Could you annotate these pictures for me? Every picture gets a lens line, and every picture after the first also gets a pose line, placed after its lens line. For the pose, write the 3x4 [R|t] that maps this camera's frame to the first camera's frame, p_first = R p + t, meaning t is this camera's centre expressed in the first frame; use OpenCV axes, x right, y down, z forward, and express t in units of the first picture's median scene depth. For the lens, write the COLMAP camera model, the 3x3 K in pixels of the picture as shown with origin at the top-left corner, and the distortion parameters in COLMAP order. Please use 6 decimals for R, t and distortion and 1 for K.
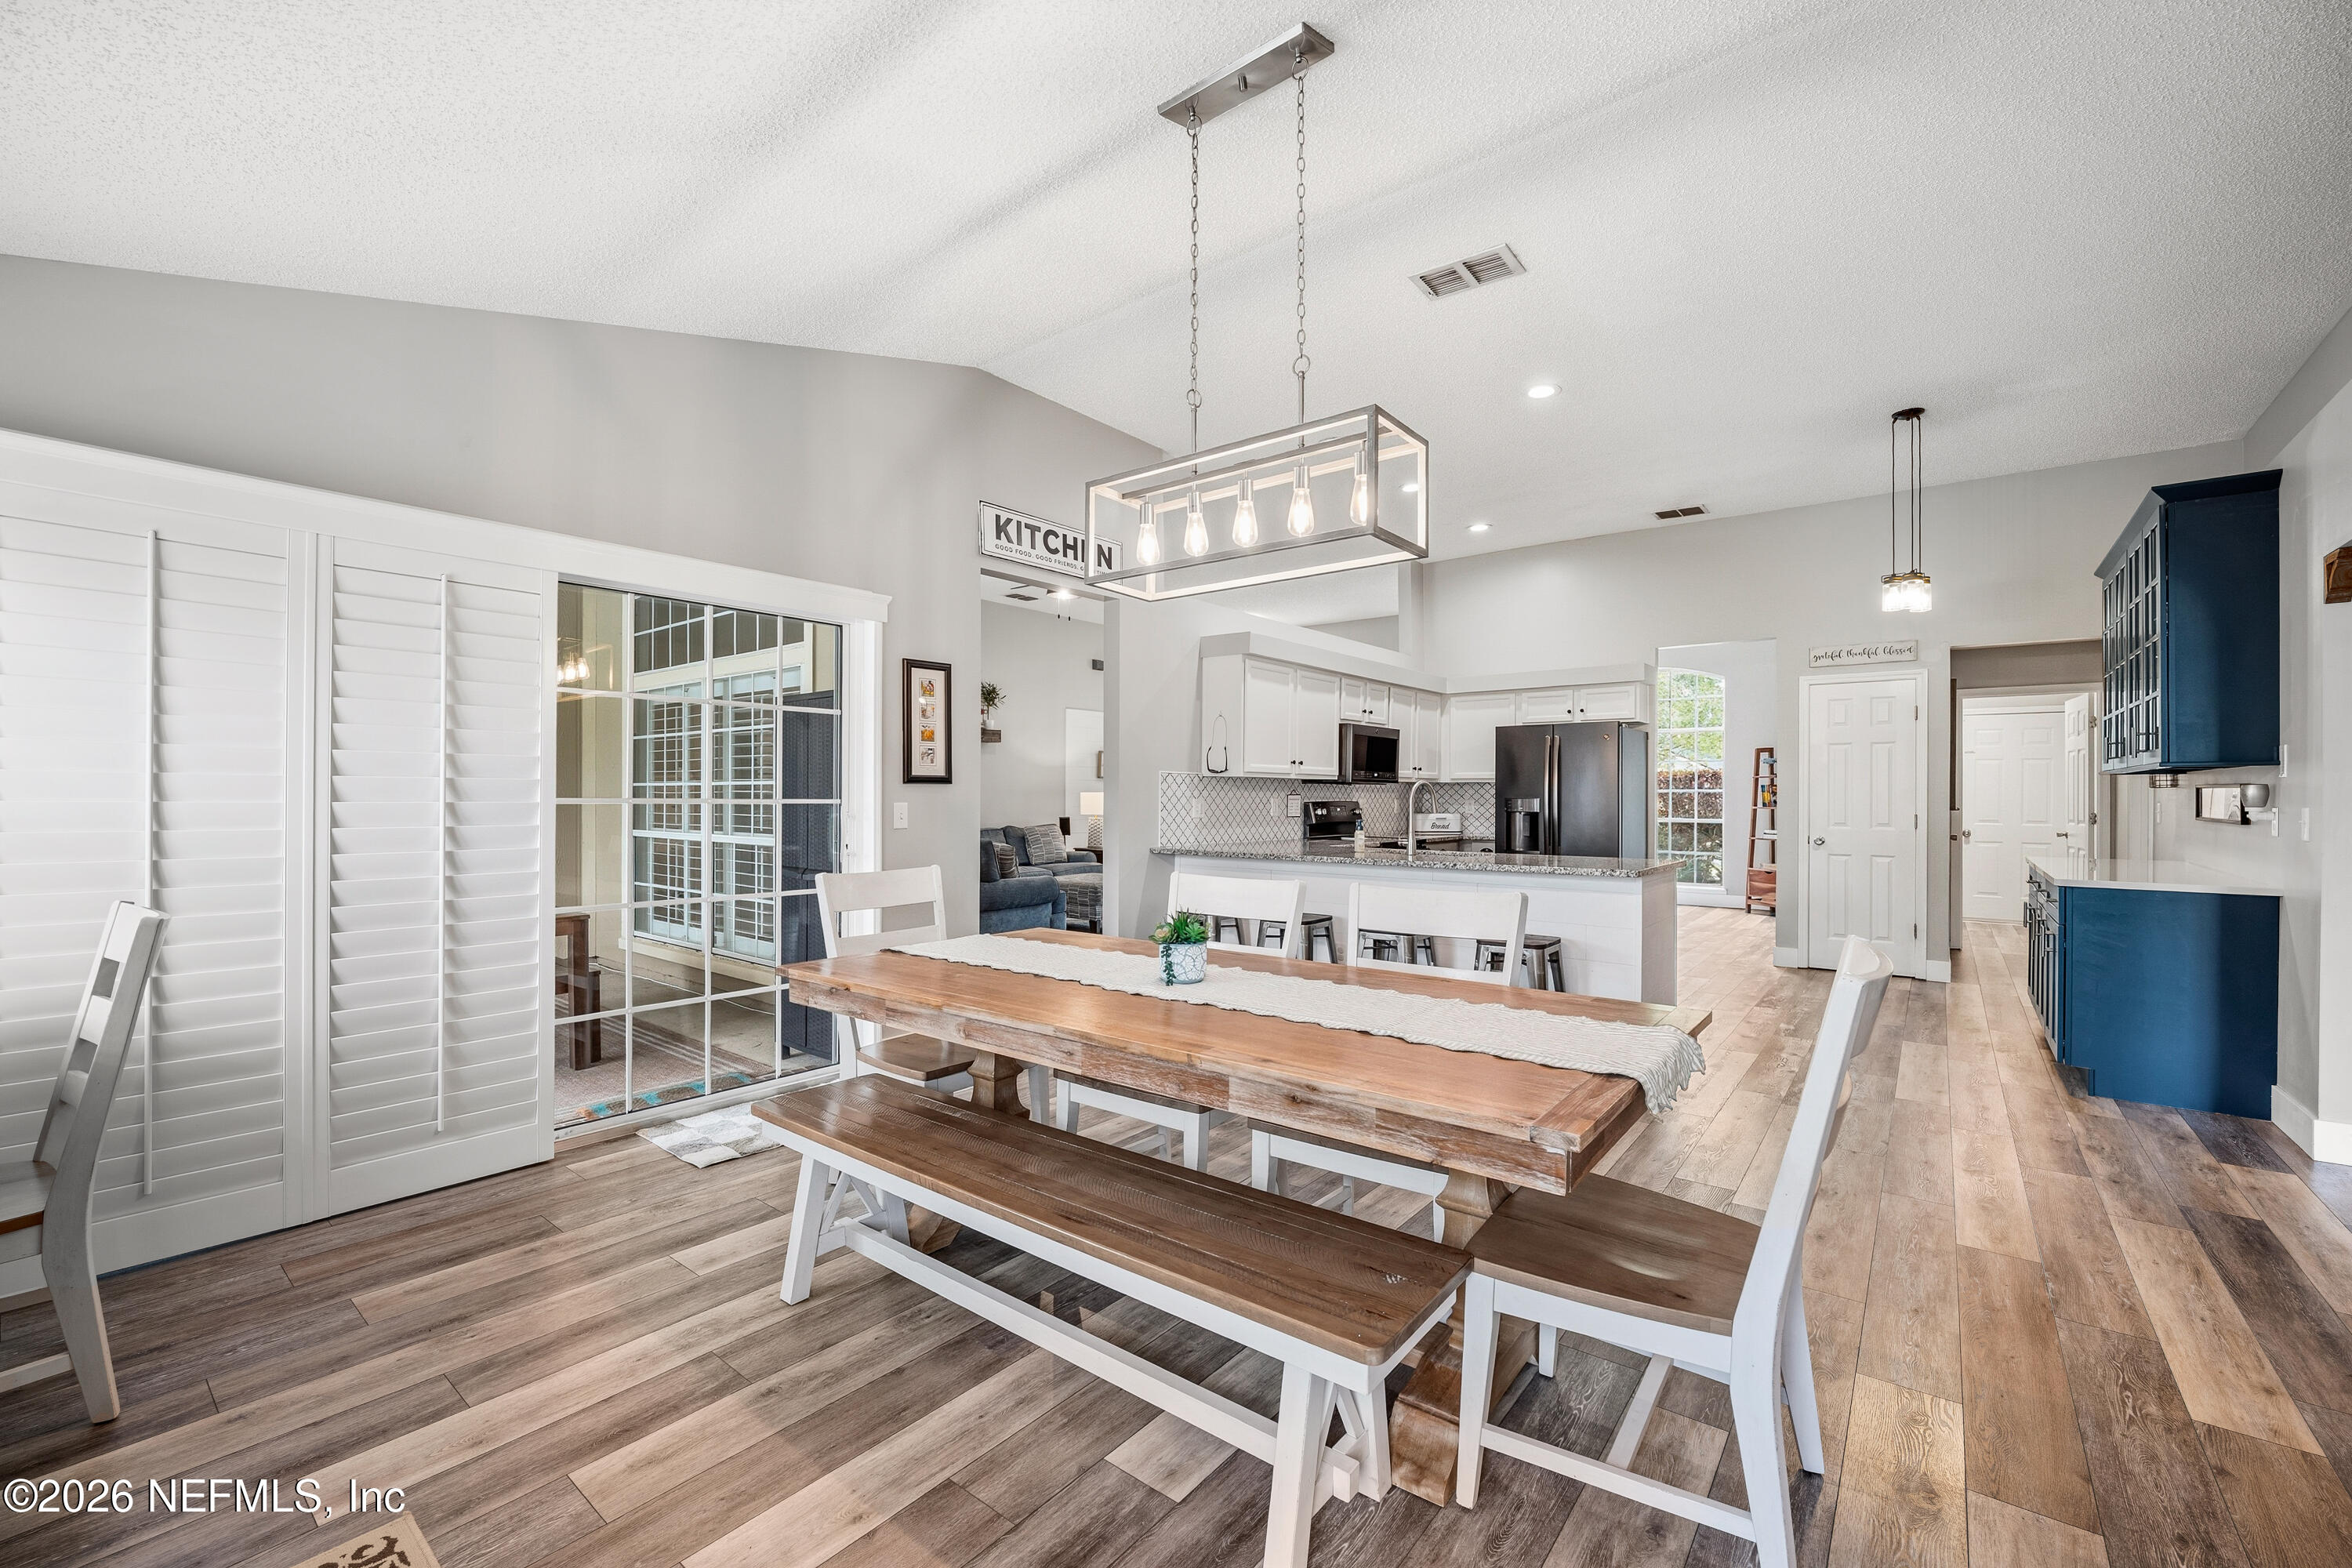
lens RADIAL K [[953.9, 0, 1175.2], [0, 953.9, 789.1], [0, 0, 1]] dist [-0.014090, -0.000095]
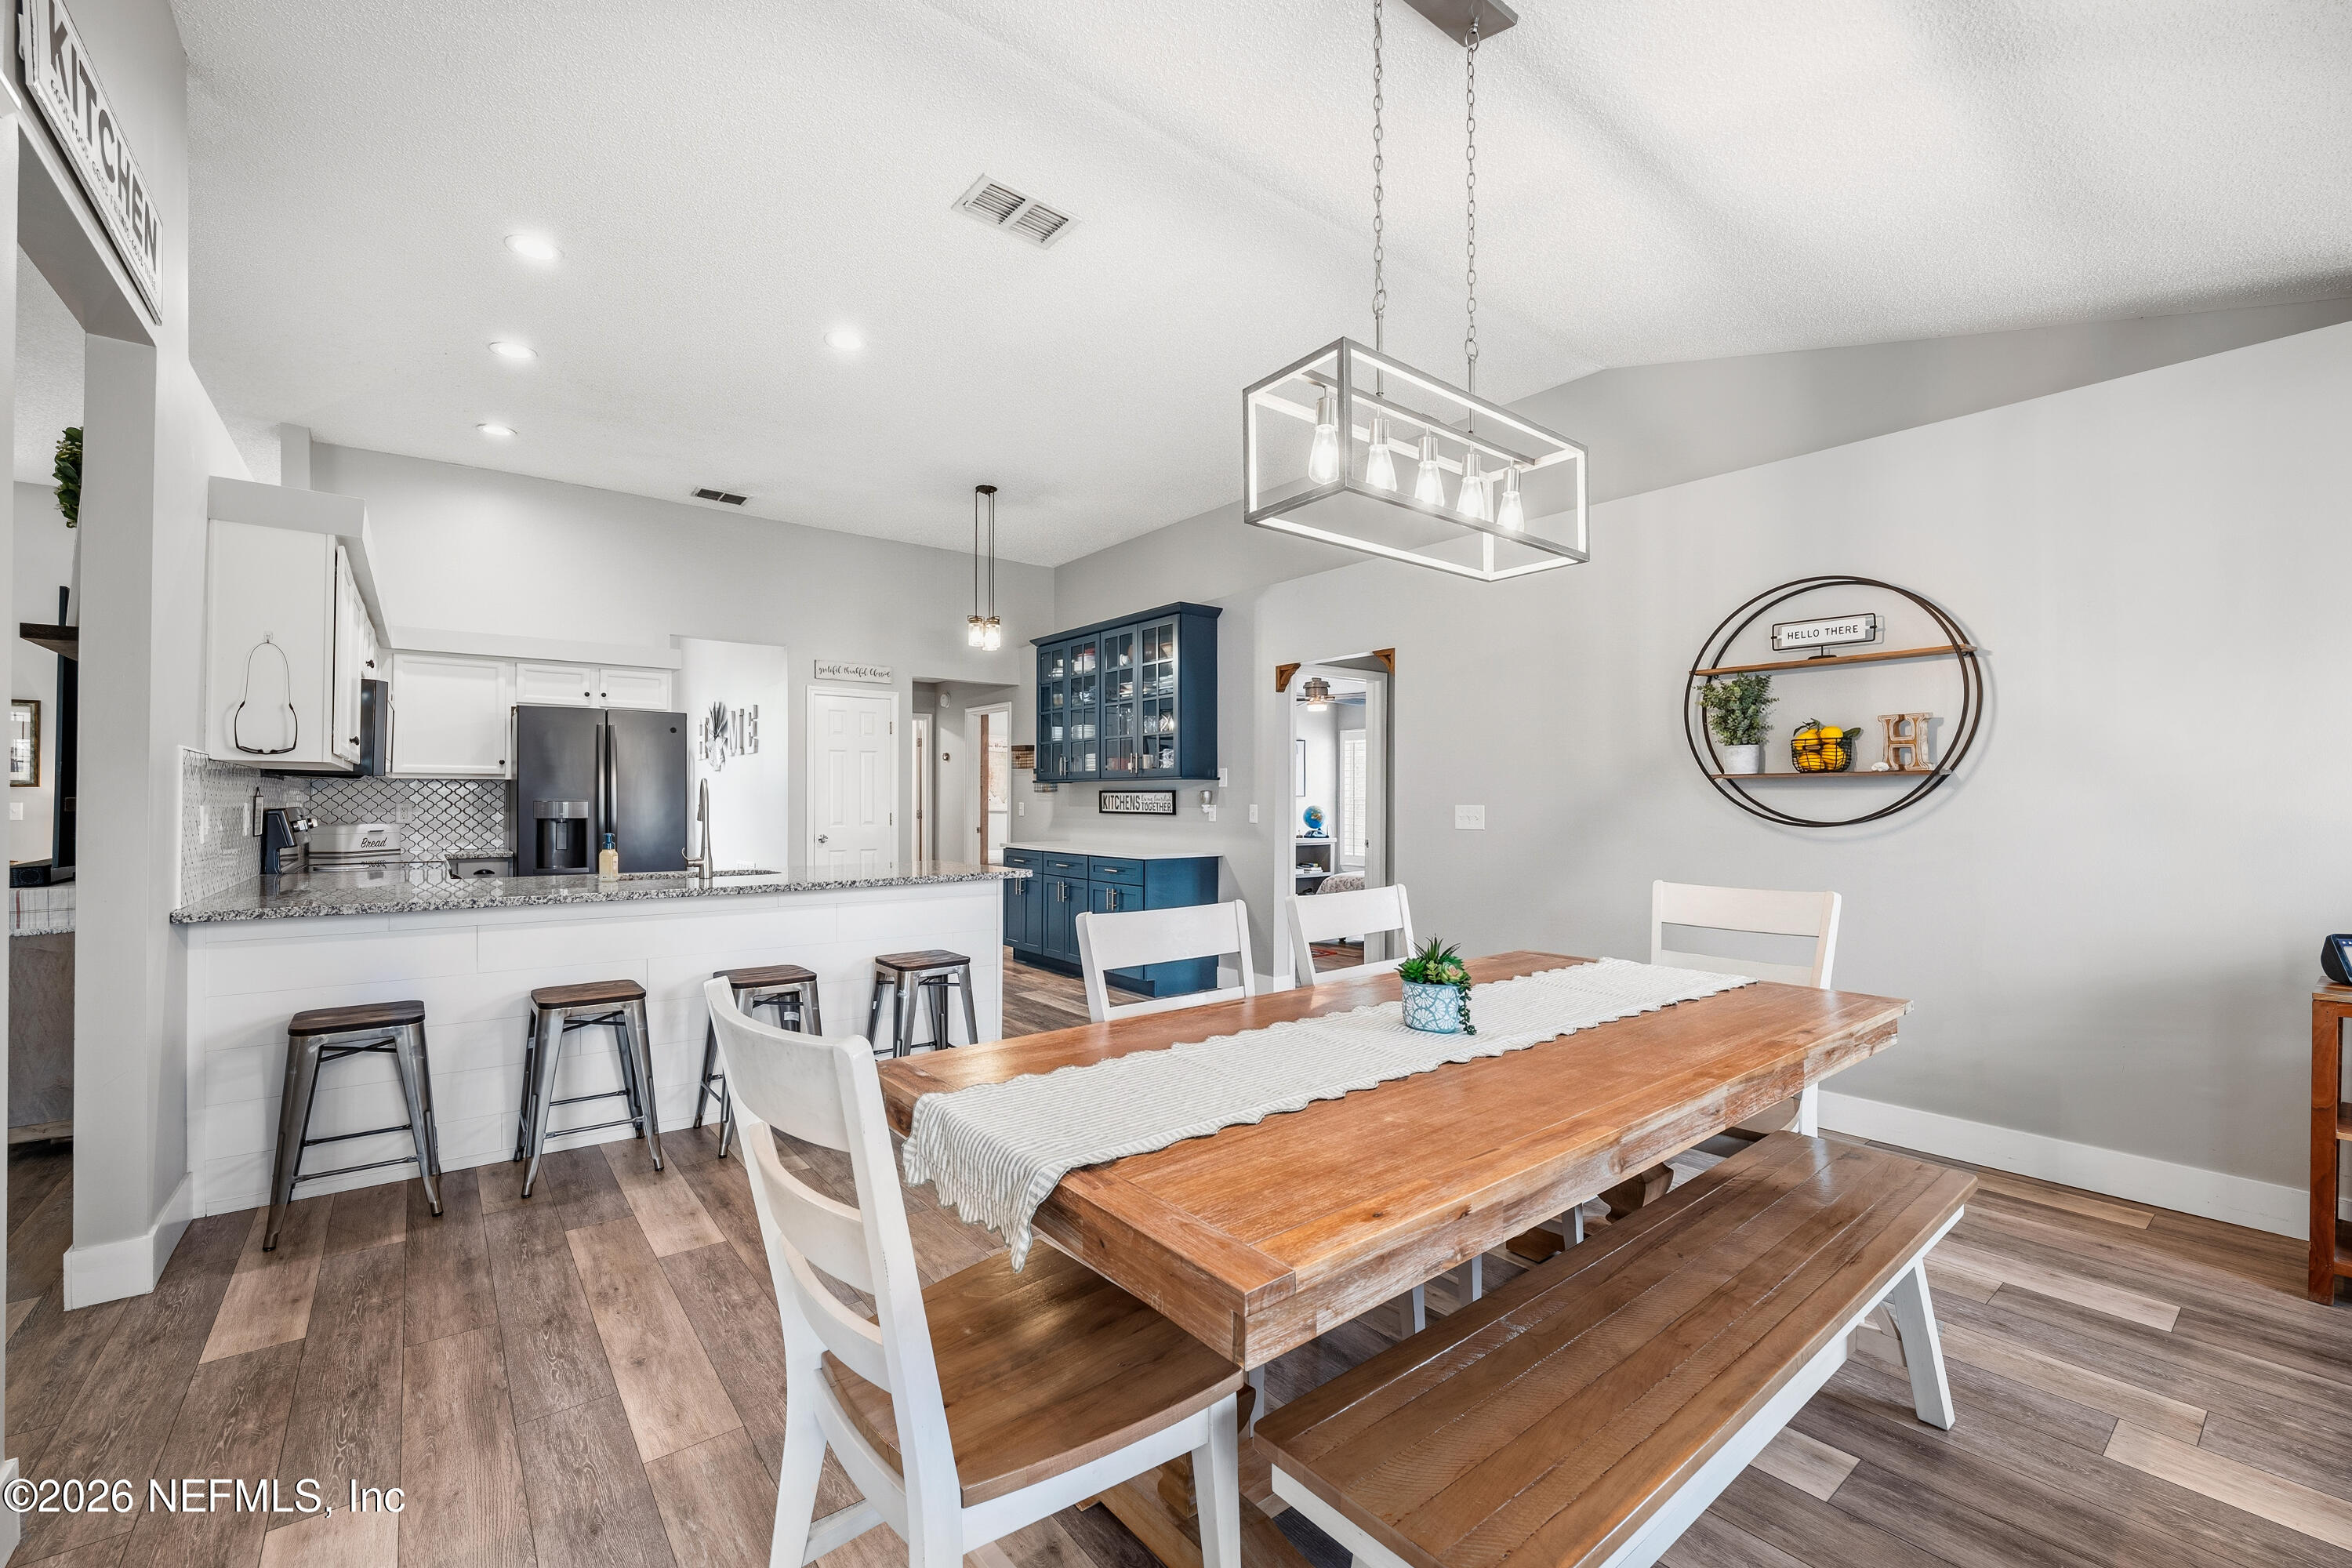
lens RADIAL K [[953.9, 0, 1175.2], [0, 953.9, 789.1], [0, 0, 1]] dist [-0.014090, -0.000095]
pose [[0.236191, 0.008711, 0.971668, -0.282846], [-0.007157, 0.999948, -0.007225, 0.002143], [-0.971680, -0.005247, 0.236241, 0.350730]]
